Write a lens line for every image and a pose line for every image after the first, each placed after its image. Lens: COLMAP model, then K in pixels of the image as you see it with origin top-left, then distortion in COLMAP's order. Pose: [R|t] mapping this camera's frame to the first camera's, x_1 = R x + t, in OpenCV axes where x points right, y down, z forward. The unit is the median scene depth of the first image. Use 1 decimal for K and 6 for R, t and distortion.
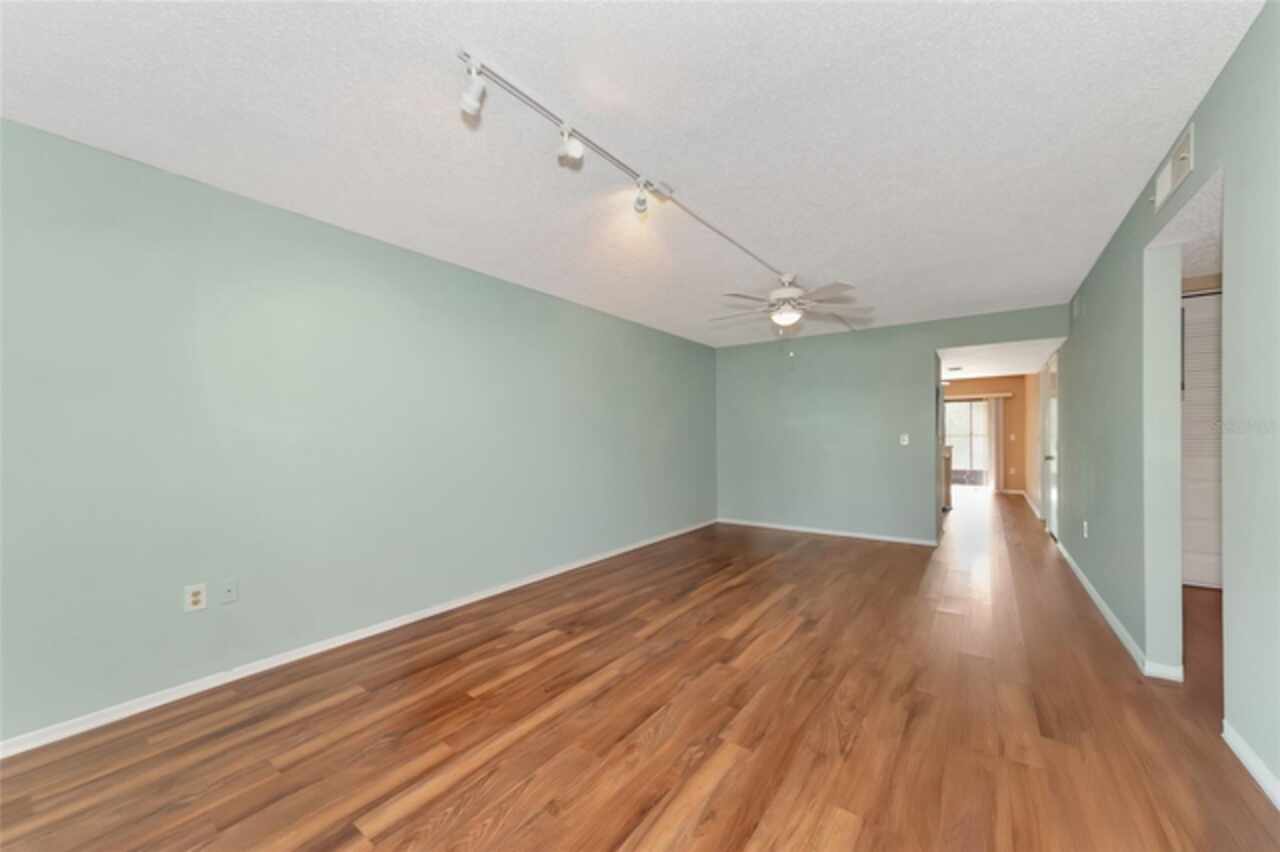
lens RADIAL K [[461.6, 0, 641.8], [0, 461.6, 432.9], [0, 0, 1]] dist [0.002222, -0.000015]
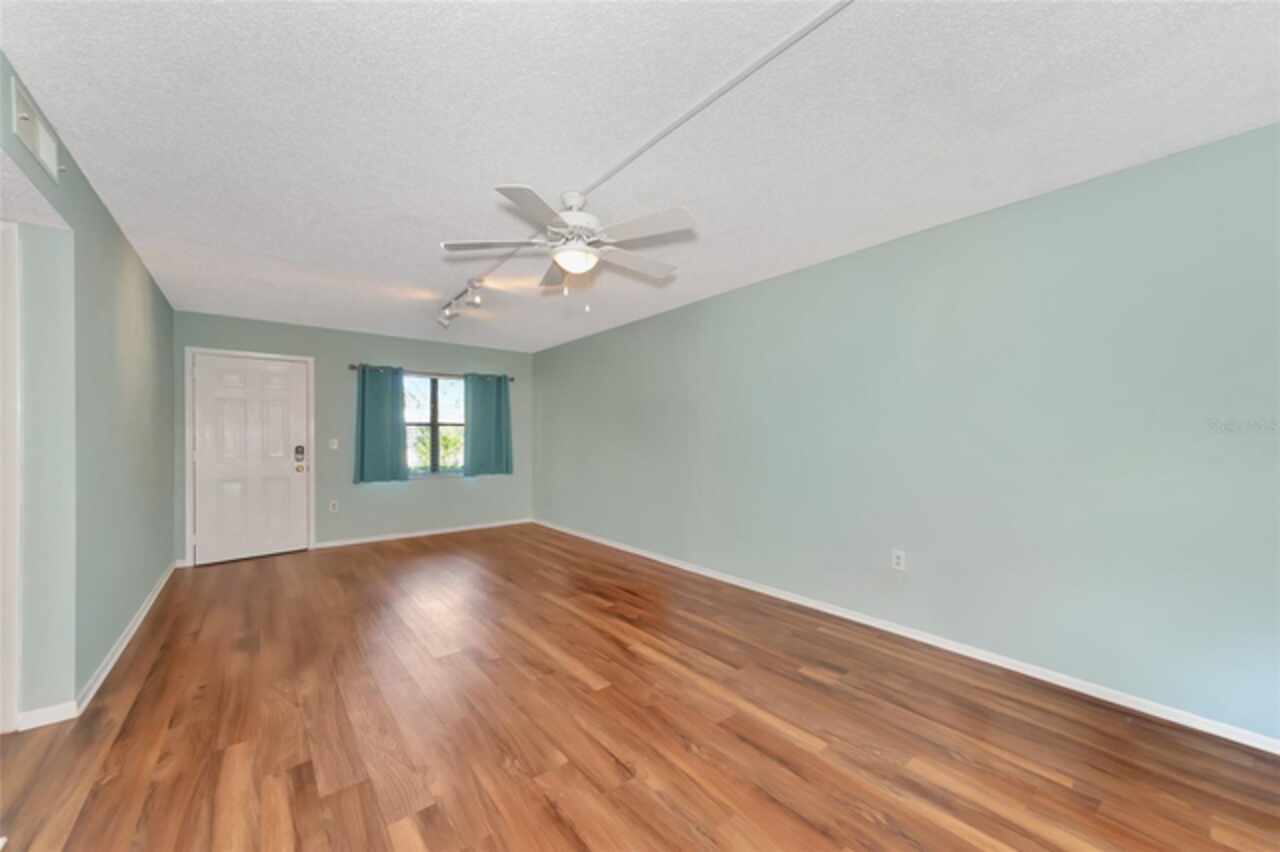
lens RADIAL K [[461.6, 0, 641.8], [0, 461.6, 432.9], [0, 0, 1]] dist [0.002222, -0.000015]
pose [[-0.237111, -0.001135, -0.971482, 0.912345], [0.007597, 0.999967, -0.003022, -0.003087], [0.971453, -0.008097, -0.237095, 1.211955]]
